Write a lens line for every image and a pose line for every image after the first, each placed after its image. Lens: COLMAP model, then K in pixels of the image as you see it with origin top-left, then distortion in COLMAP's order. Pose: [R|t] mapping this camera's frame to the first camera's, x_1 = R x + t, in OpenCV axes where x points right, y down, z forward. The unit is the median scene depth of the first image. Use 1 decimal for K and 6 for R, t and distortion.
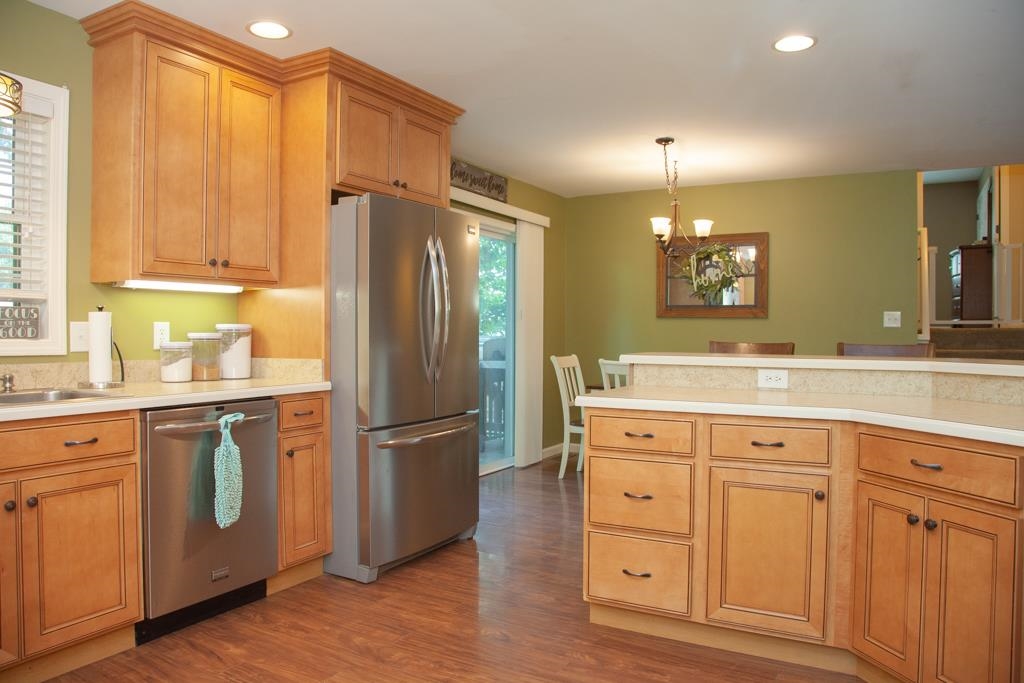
lens RADIAL K [[705.6, 0, 508.8], [0, 705.6, 339.2], [0, 0, 1]] dist [-0.115970, 0.055753]
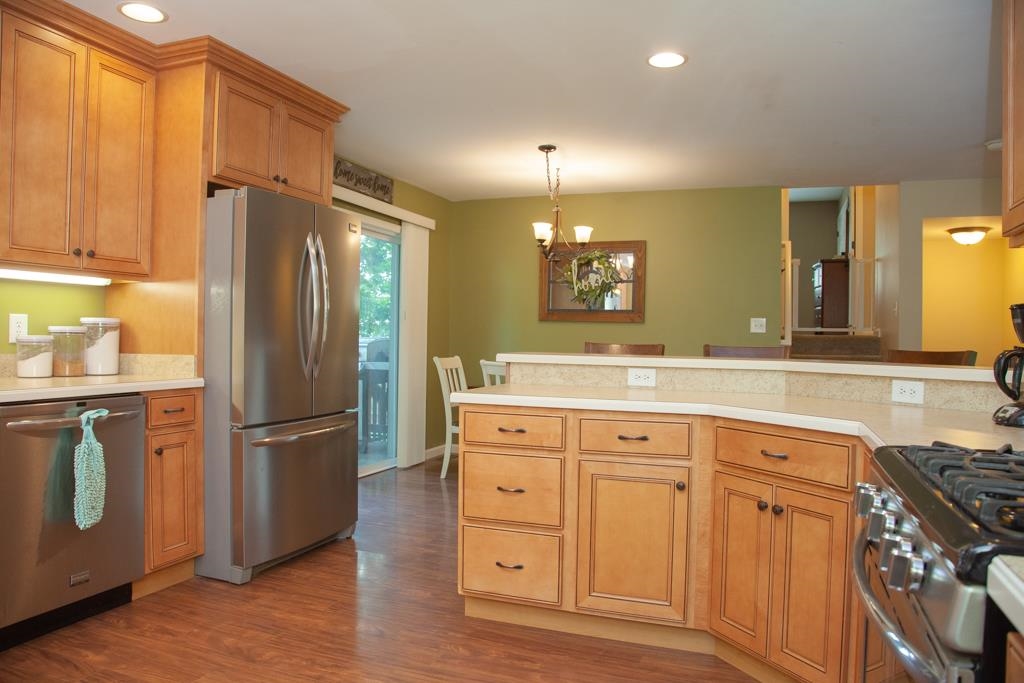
lens RADIAL K [[705.6, 0, 519.5], [0, 705.6, 347.7], [0, 0, 1]] dist [-0.115970, 0.055753]
pose [[0.987536, 0.011091, 0.157003, 0.030872], [-0.010744, 0.999938, -0.003060, 0.017443], [-0.157027, 0.001335, 0.987593, -0.019394]]
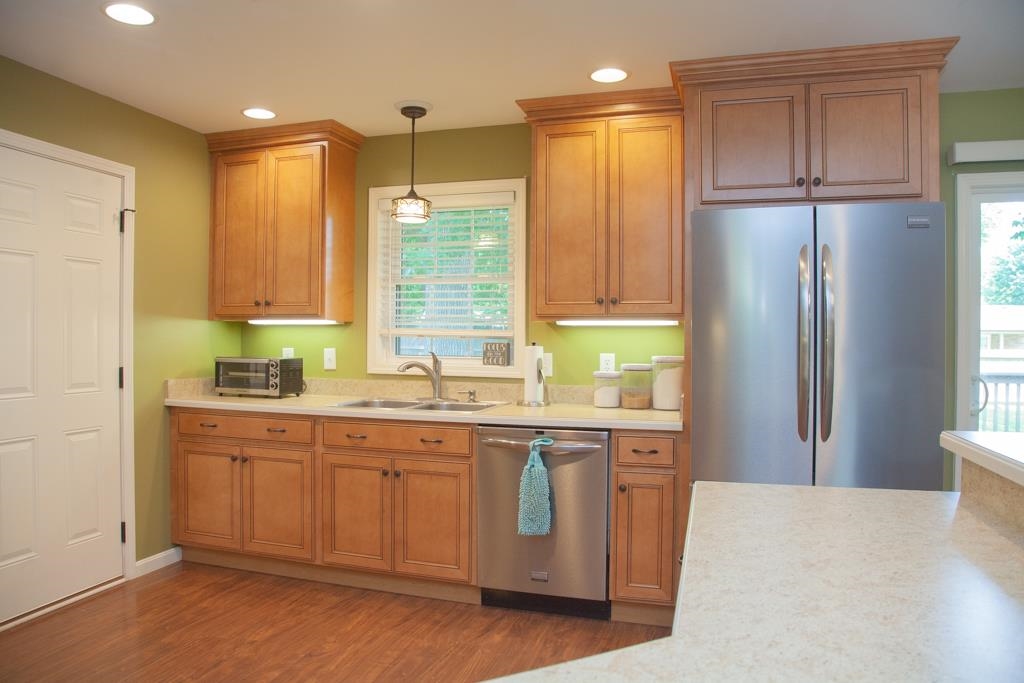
lens RADIAL K [[705.6, 0, 507.2], [0, 705.6, 344.6], [0, 0, 1]] dist [-0.115970, 0.055753]
pose [[0.217440, 0.004093, -0.976065, 0.649556], [-0.020434, 0.999791, -0.000360, -0.039488], [0.975860, 0.020023, 0.217478, 0.630956]]
